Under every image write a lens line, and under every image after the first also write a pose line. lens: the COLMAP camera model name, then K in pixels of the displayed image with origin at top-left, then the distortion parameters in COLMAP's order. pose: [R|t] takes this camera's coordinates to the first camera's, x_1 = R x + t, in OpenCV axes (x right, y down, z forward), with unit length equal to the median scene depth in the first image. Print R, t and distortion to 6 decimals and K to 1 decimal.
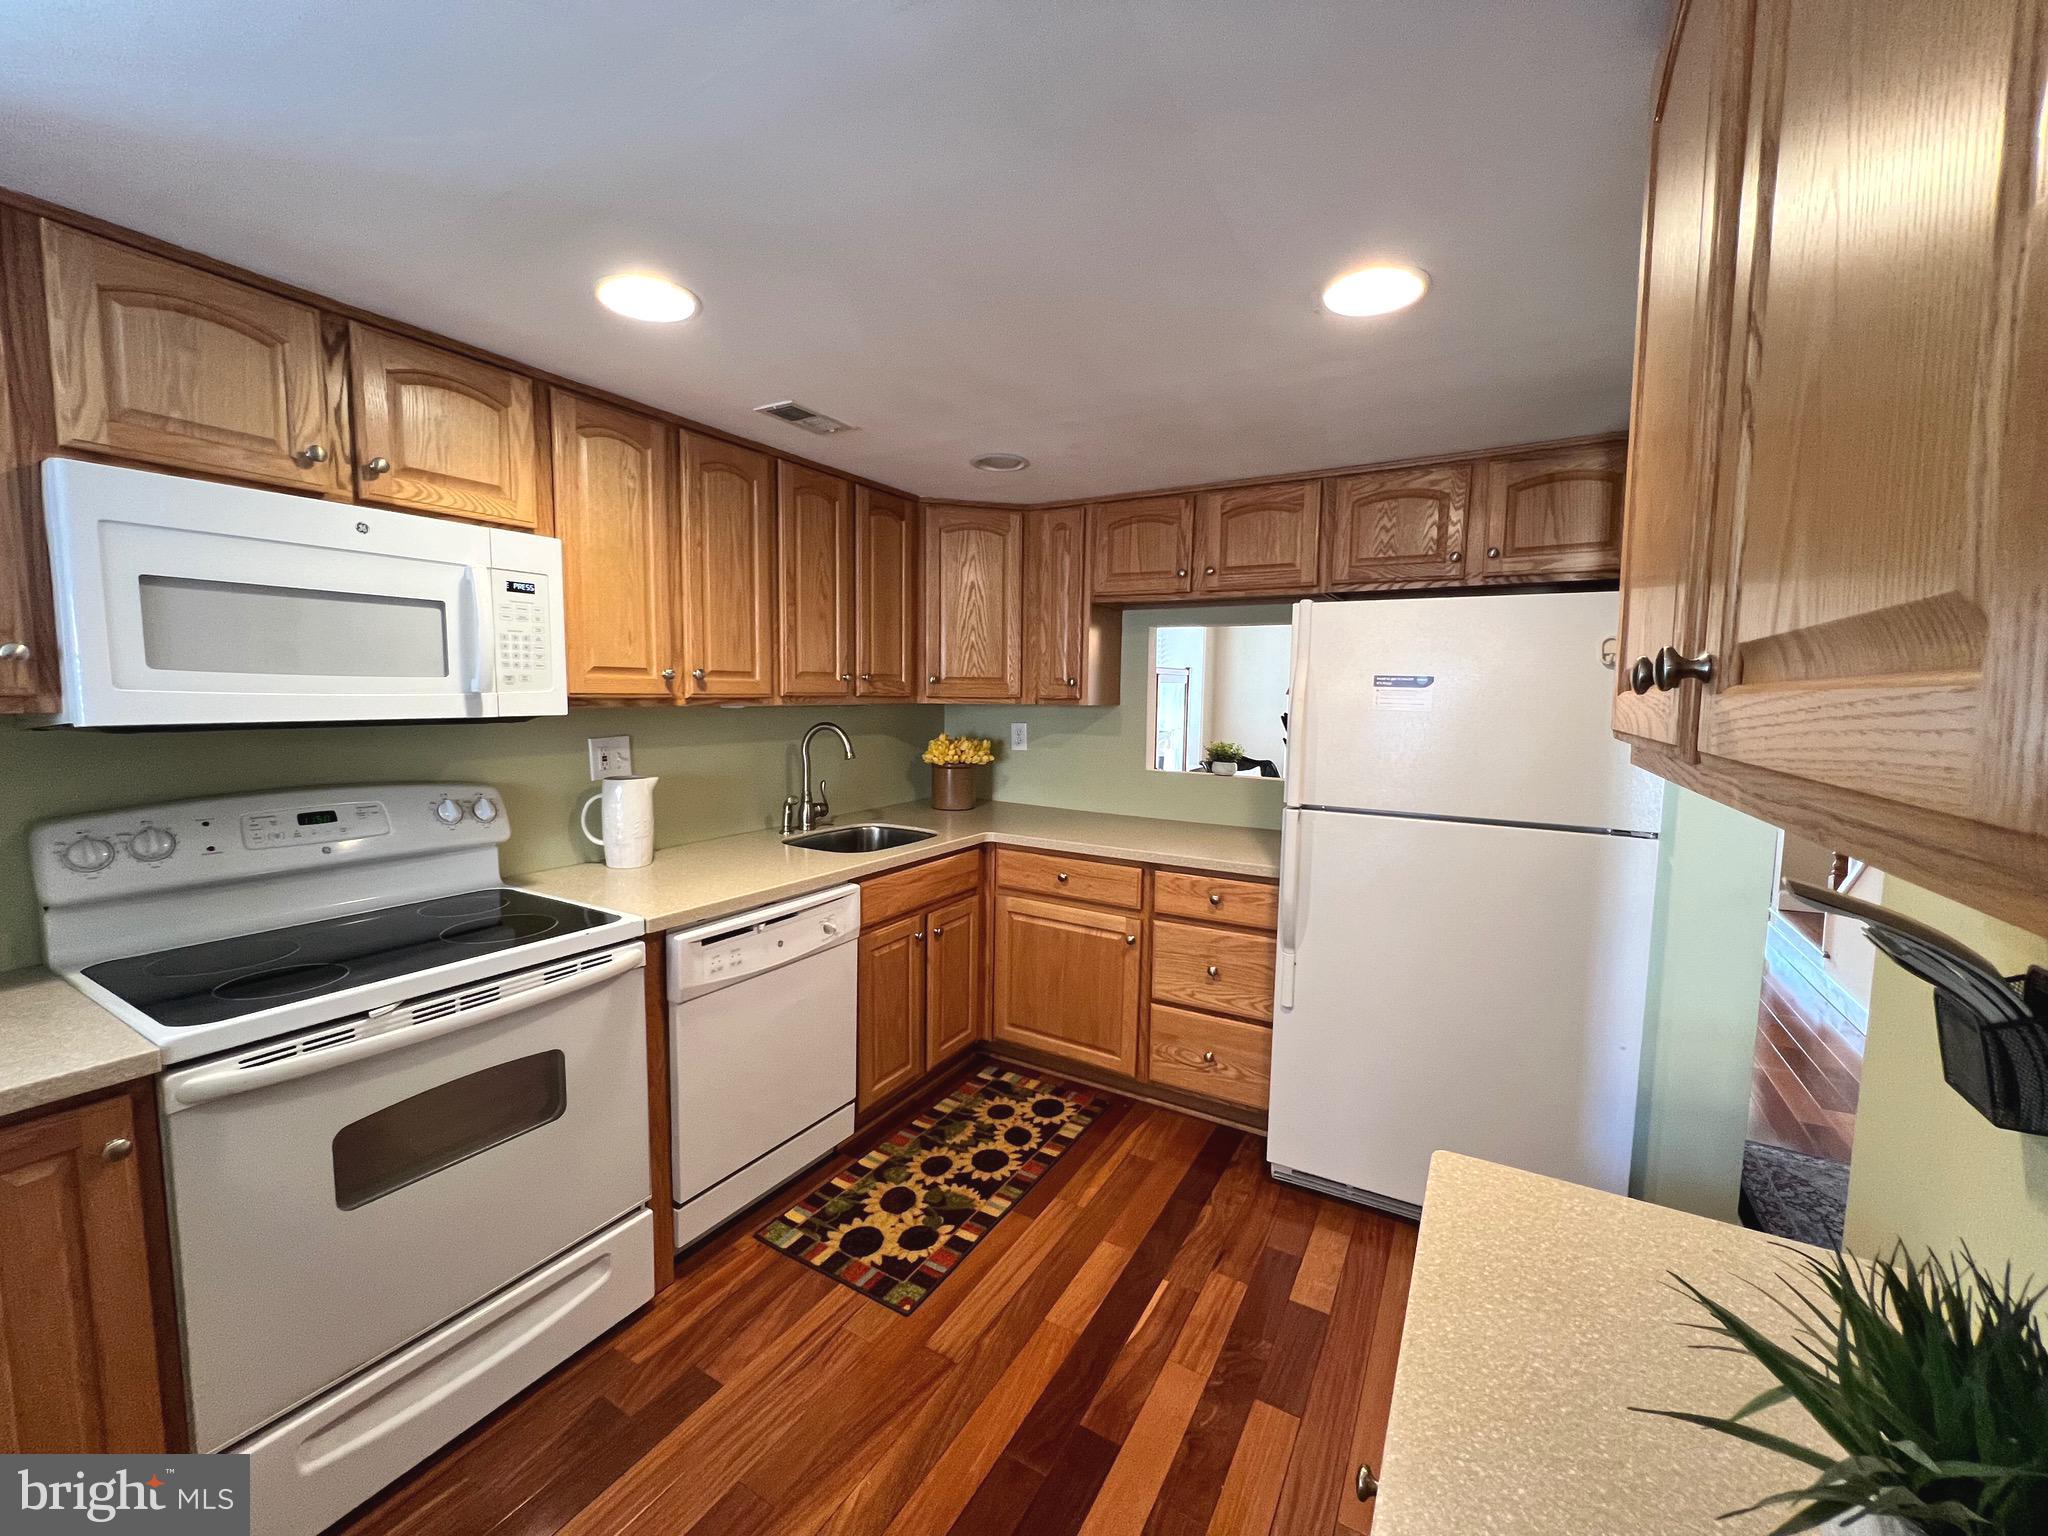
lens RADIAL K [[819.4, 0, 1021.1], [0, 819.4, 760.7], [0, 0, 1]] dist [-0.001372, -0.000265]
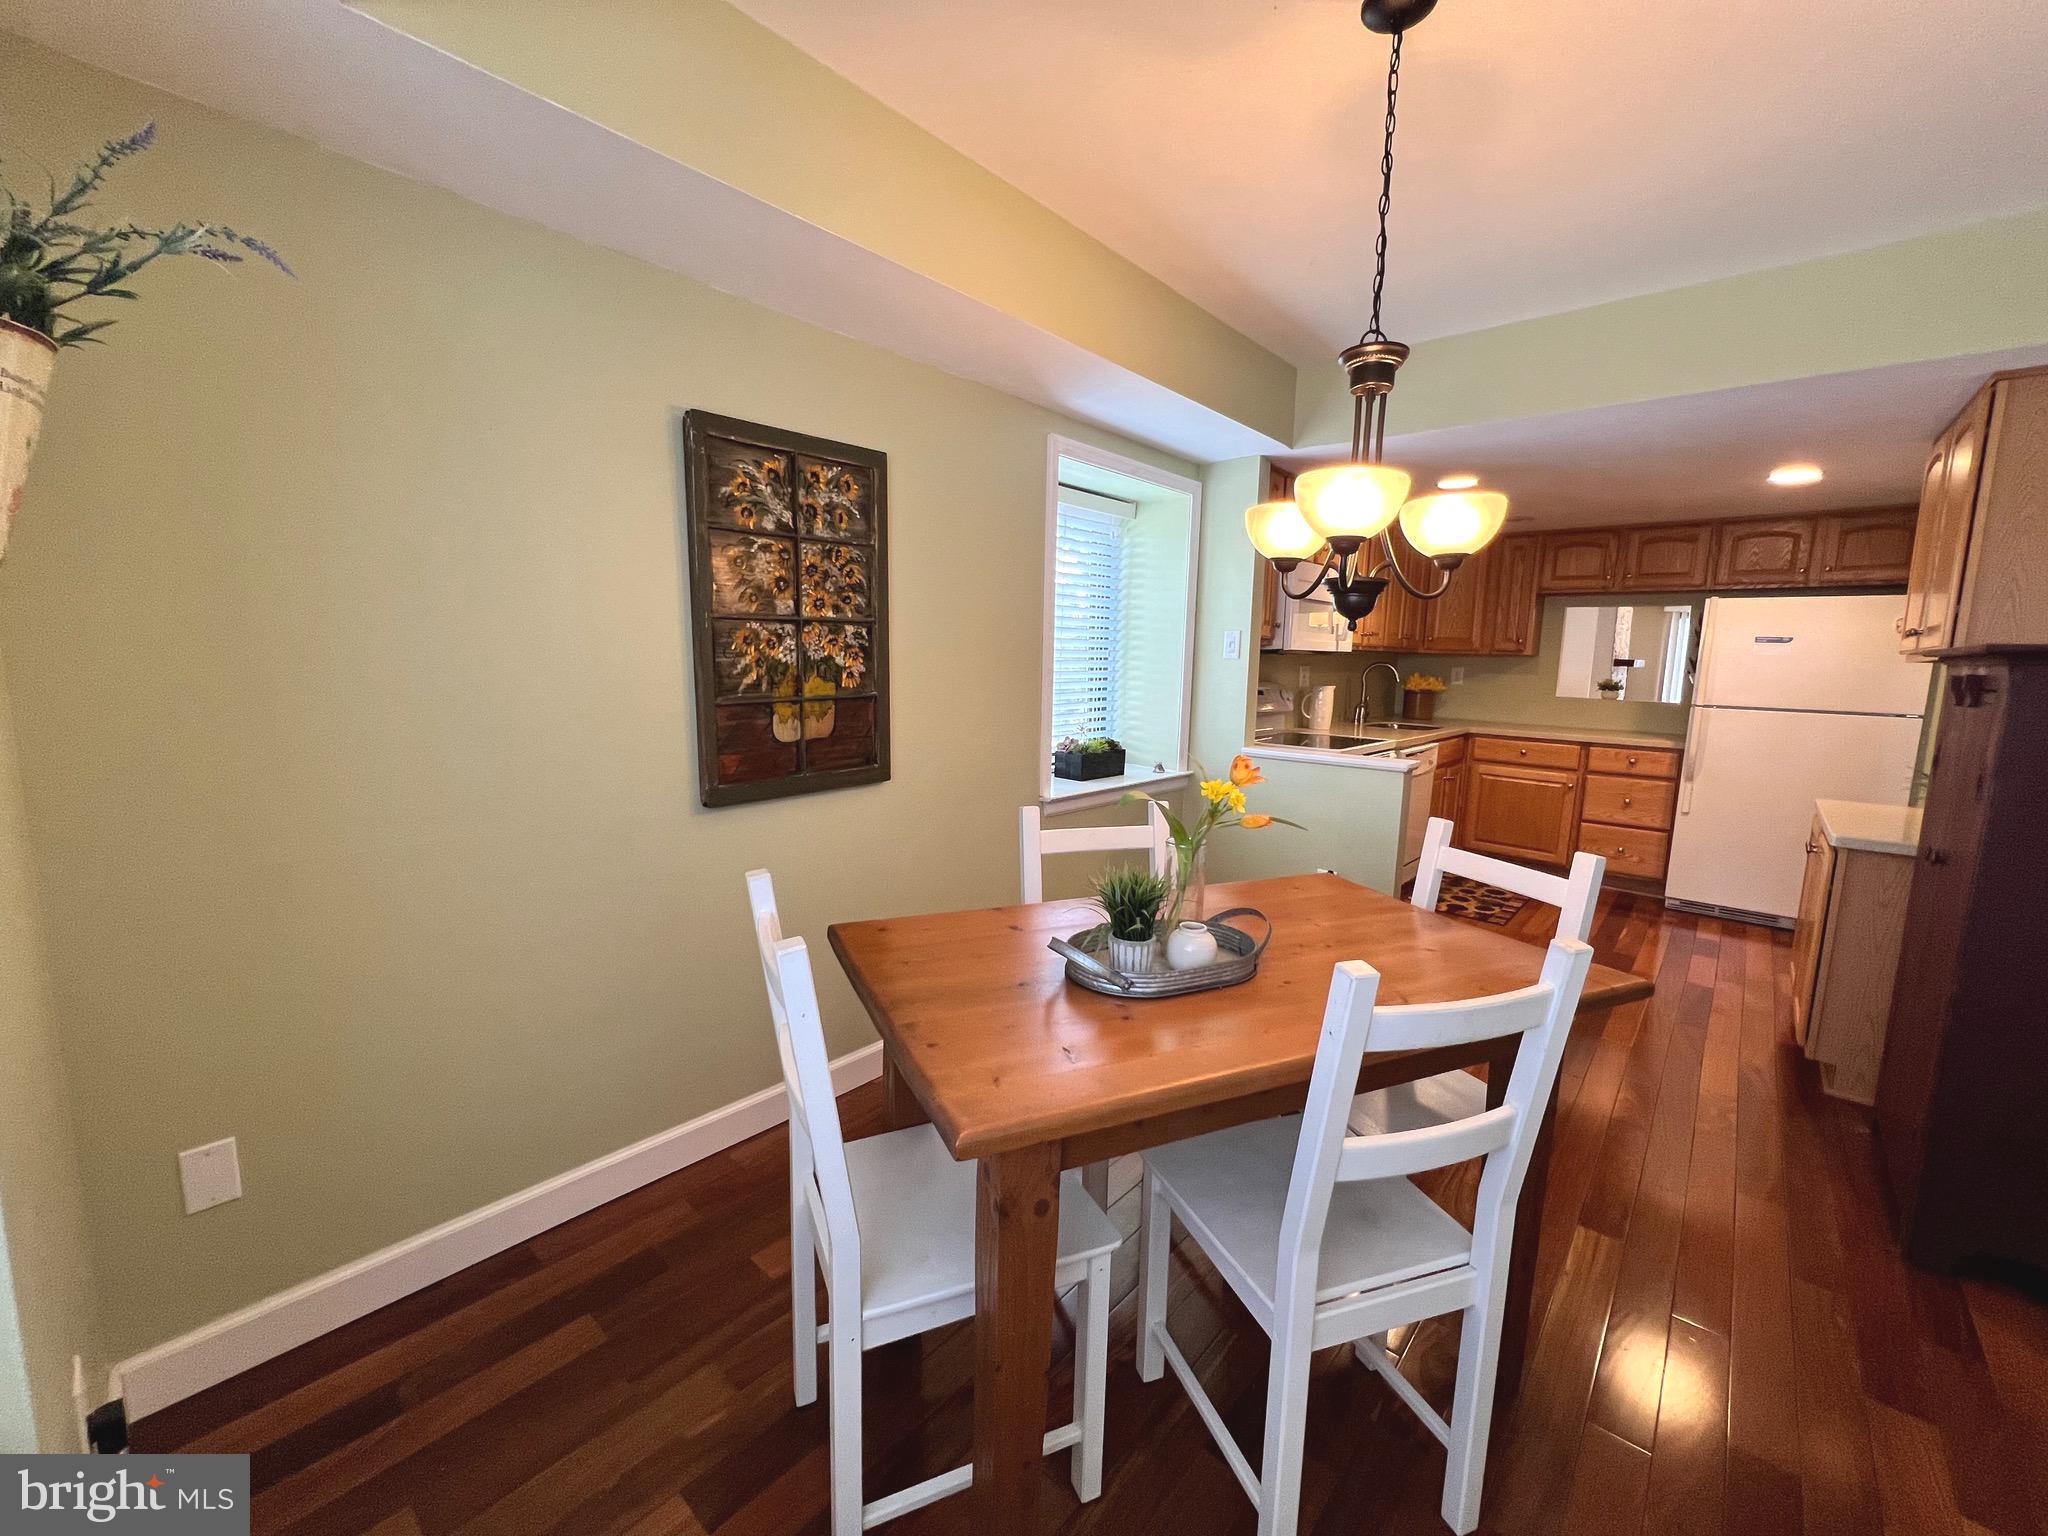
lens RADIAL K [[819.4, 0, 1025.4], [0, 819.4, 763.3], [0, 0, 1]] dist [-0.001372, -0.000265]
pose [[0.981413, 0.034524, -0.188778, -0.752693], [-0.026193, 0.998577, 0.046449, 0.127228], [0.190113, -0.040641, 0.980921, -1.049771]]
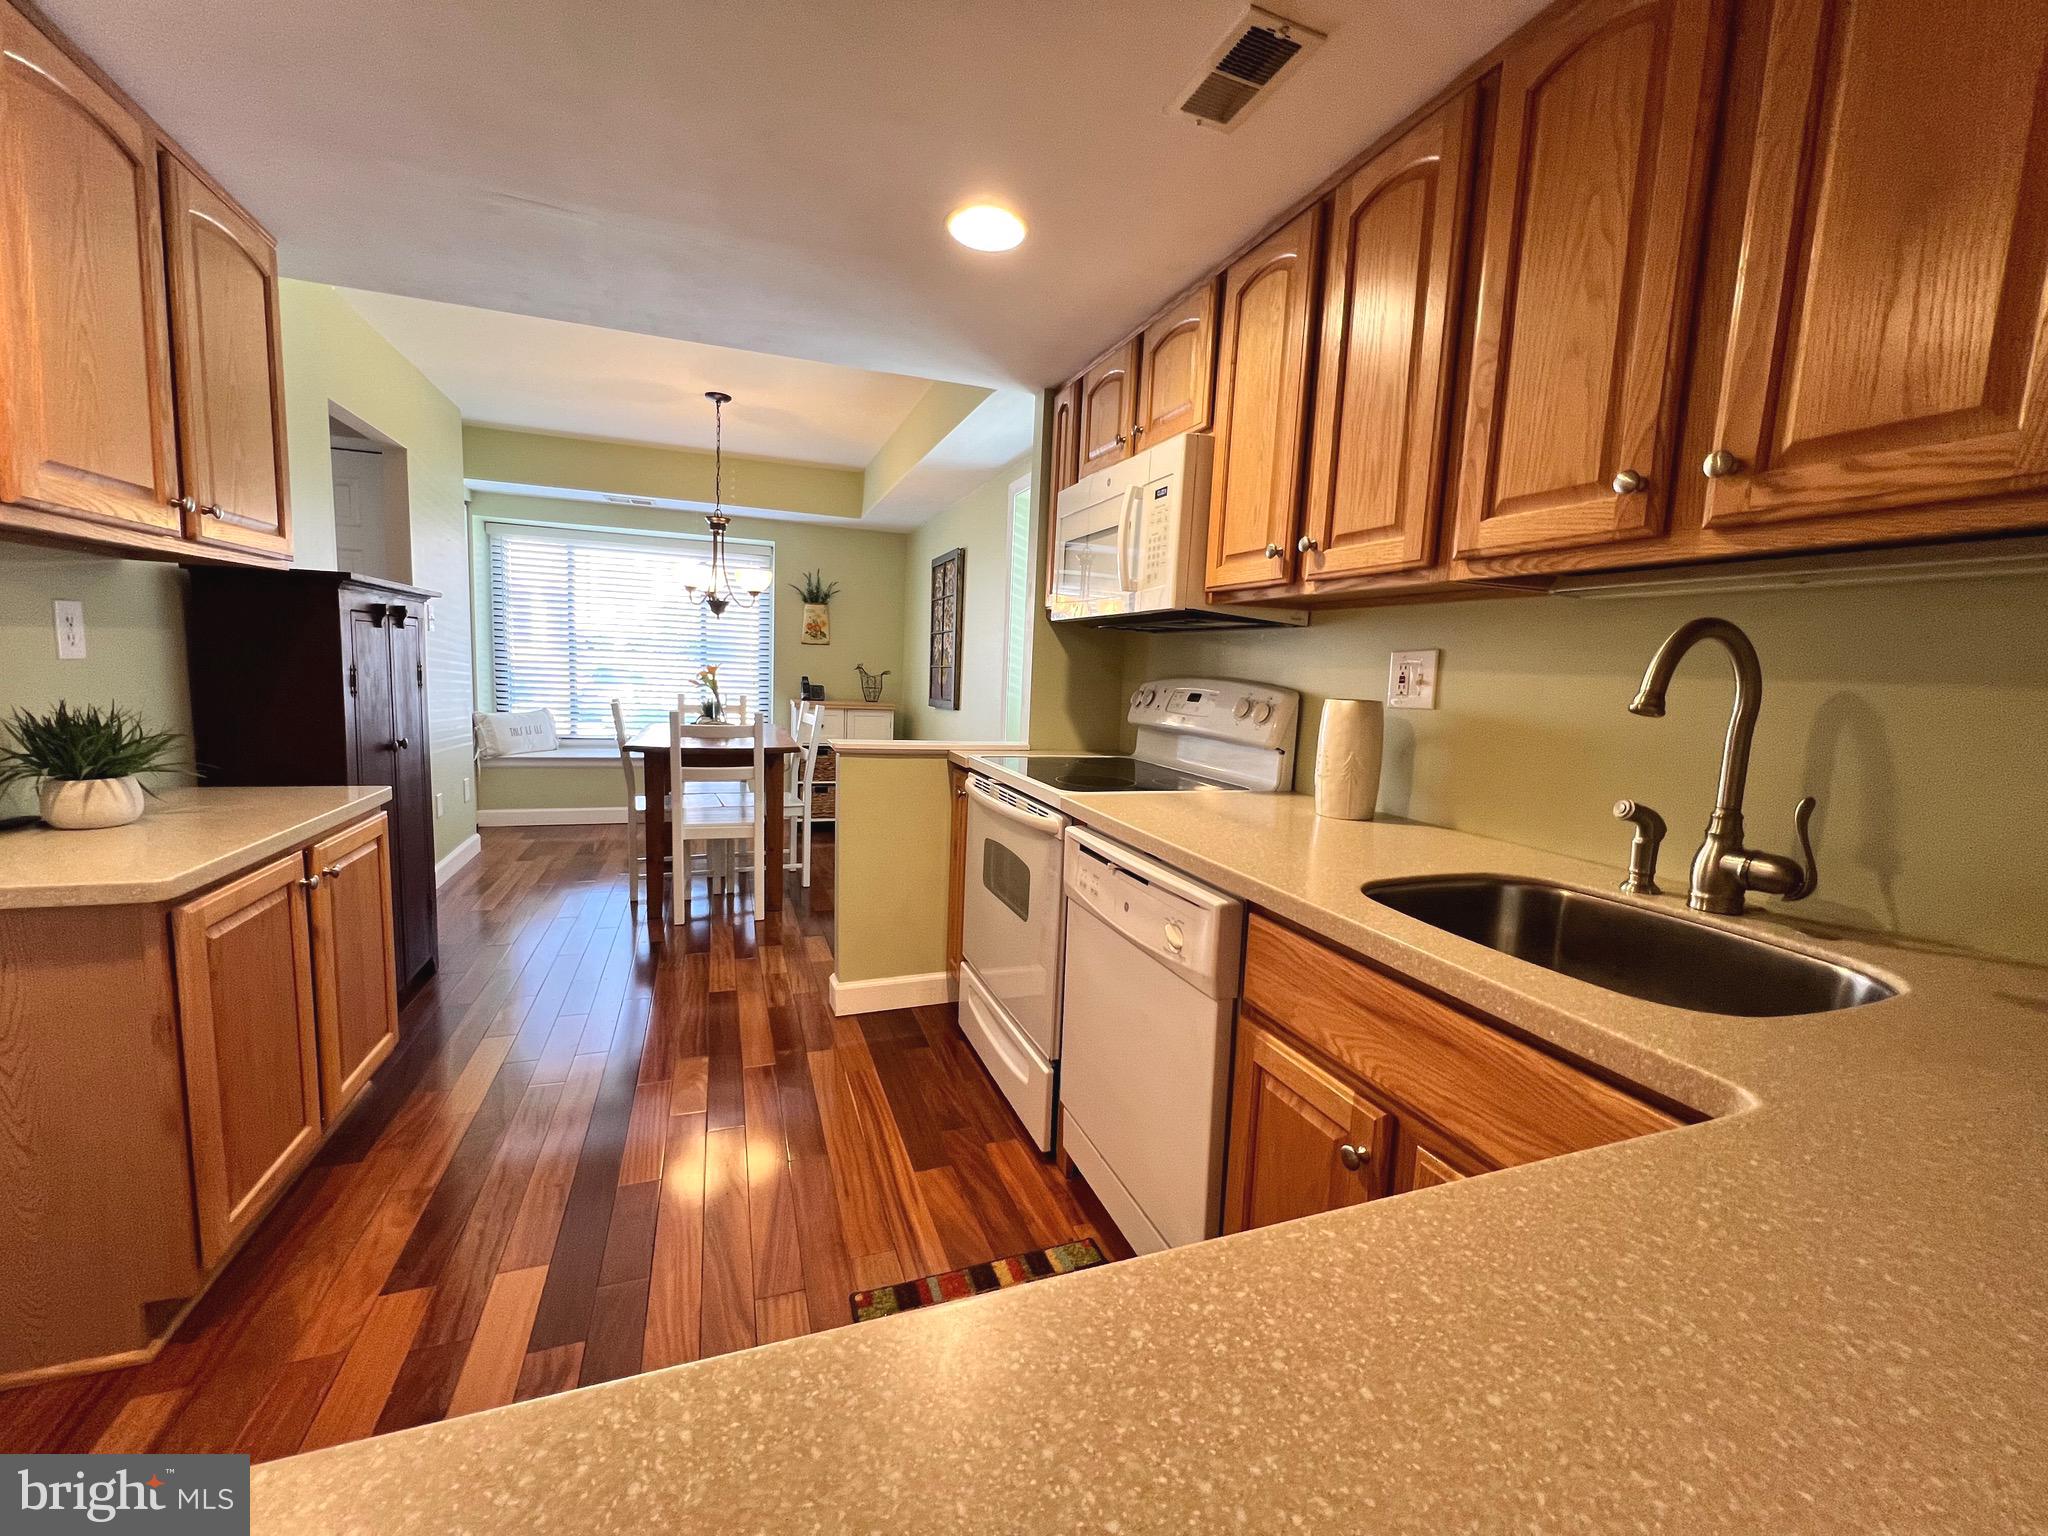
lens RADIAL K [[819.4, 0, 1024.8], [0, 819.4, 767.3], [0, 0, 1]] dist [-0.001372, -0.000265]
pose [[-0.628416, 0.057972, -0.775714, 0.267094], [-0.116248, 0.979022, 0.167340, -0.008496], [0.769142, 0.195335, -0.608494, 1.117997]]
